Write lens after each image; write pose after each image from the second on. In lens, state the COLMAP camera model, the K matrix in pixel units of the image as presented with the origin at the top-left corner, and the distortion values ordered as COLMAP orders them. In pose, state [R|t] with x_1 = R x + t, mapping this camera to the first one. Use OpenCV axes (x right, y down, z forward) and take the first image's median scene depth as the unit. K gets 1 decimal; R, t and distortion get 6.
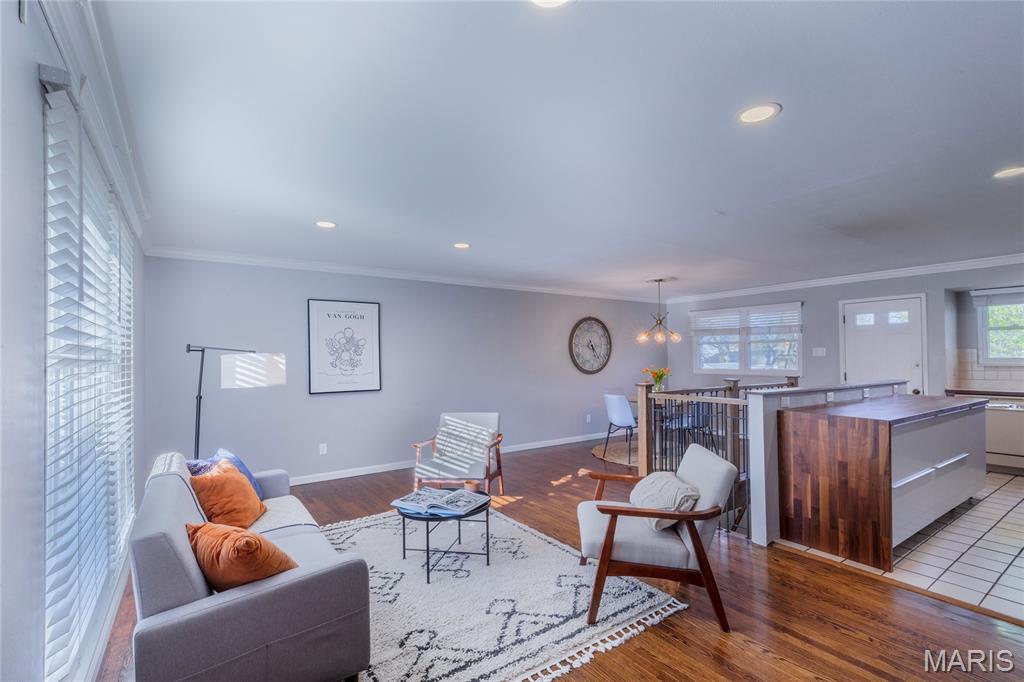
lens RADIAL K [[459.8, 0, 512.7], [0, 459.8, 352.4], [0, 0, 1]] dist [-0.000167, -0.000115]
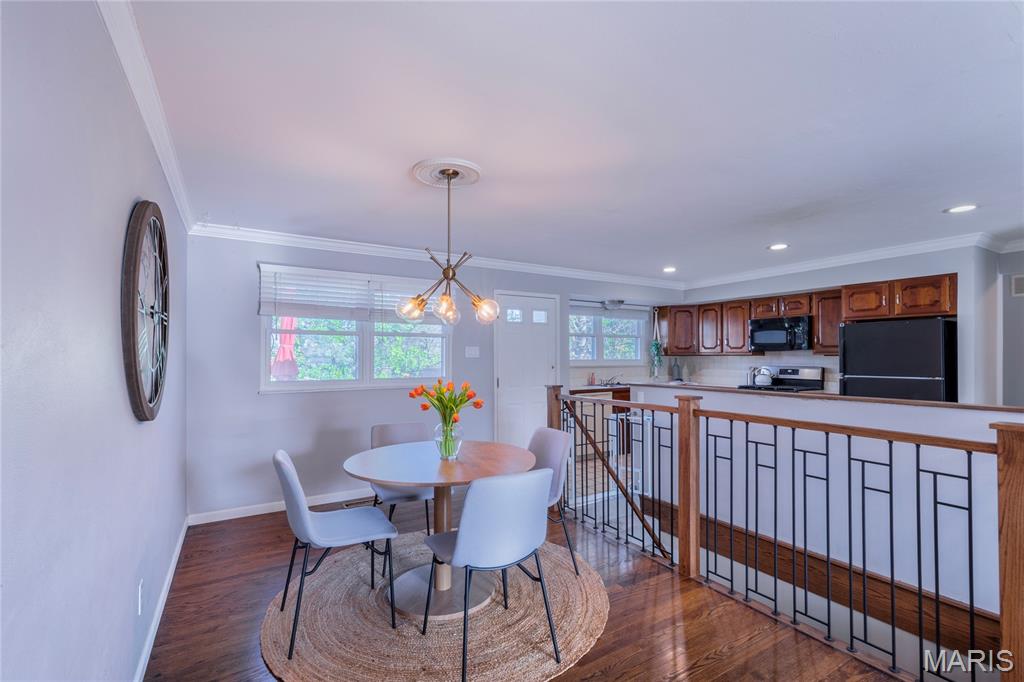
lens RADIAL K [[459.8, 0, 512.7], [0, 459.8, 352.4], [0, 0, 1]] dist [-0.000167, -0.000115]
pose [[0.060451, 0.014792, 0.998062, -0.095156], [-0.014030, 0.999804, -0.013968, 0.010529], [-0.998073, -0.013158, 0.060647, 0.998410]]
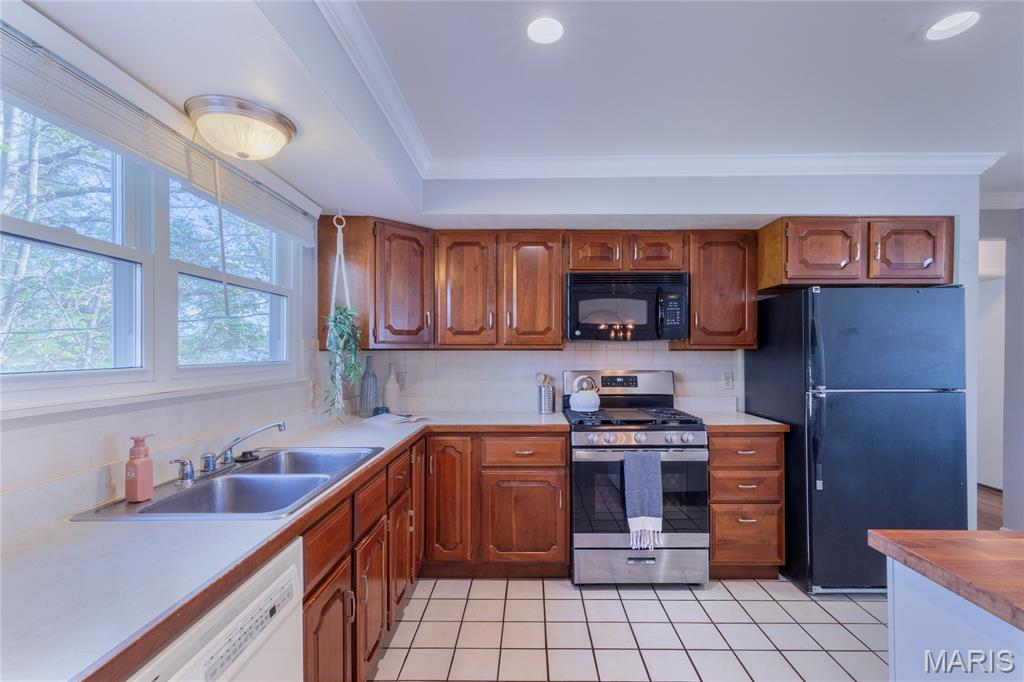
lens RADIAL K [[474.9, 0, 516.9], [0, 474.9, 341.8], [0, 0, 1]] dist [0.000452, 0.000083]
pose [[-0.810545, 0.004856, 0.585657, 0.741796], [-0.003098, 0.999916, -0.012579, -0.007573], [-0.585669, -0.012011, -0.810462, 0.958290]]
